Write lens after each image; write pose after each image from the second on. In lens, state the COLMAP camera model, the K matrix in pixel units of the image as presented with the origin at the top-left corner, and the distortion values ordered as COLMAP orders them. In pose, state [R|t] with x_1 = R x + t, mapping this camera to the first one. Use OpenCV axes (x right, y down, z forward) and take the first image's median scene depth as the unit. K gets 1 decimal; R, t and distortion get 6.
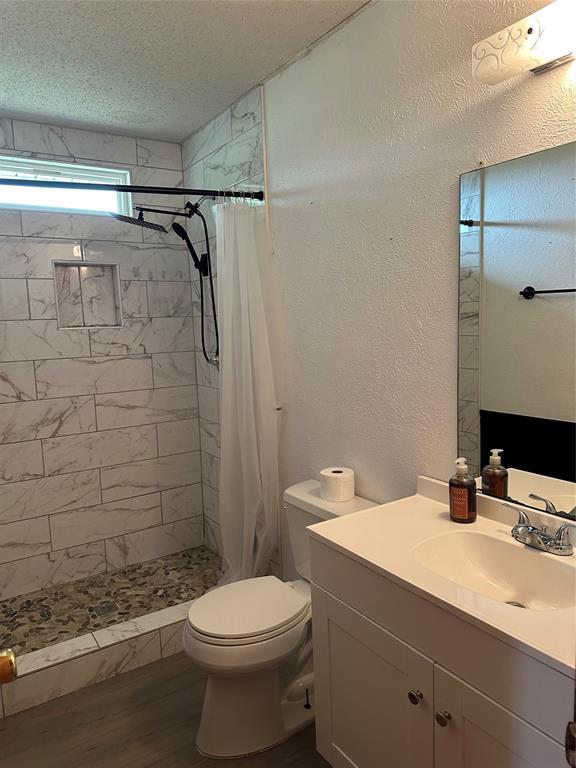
lens RADIAL K [[533.0, 0, 288.0], [0, 533.0, 384.0], [0, 0, 1]] dist [0.116403, -0.161877]
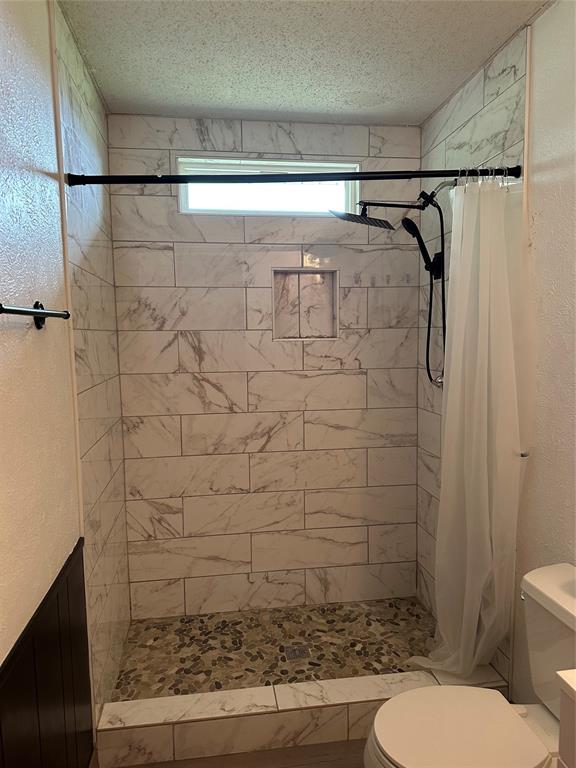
lens RADIAL K [[537.6, 0, 282.1], [0, 537.6, 389.6], [0, 0, 1]] dist [0.120529, -0.162873]
pose [[0.903514, 0.064045, -0.423745, -0.002023], [-0.067793, 0.997680, 0.006241, -0.020479], [0.423162, 0.023088, 0.905760, 0.145505]]
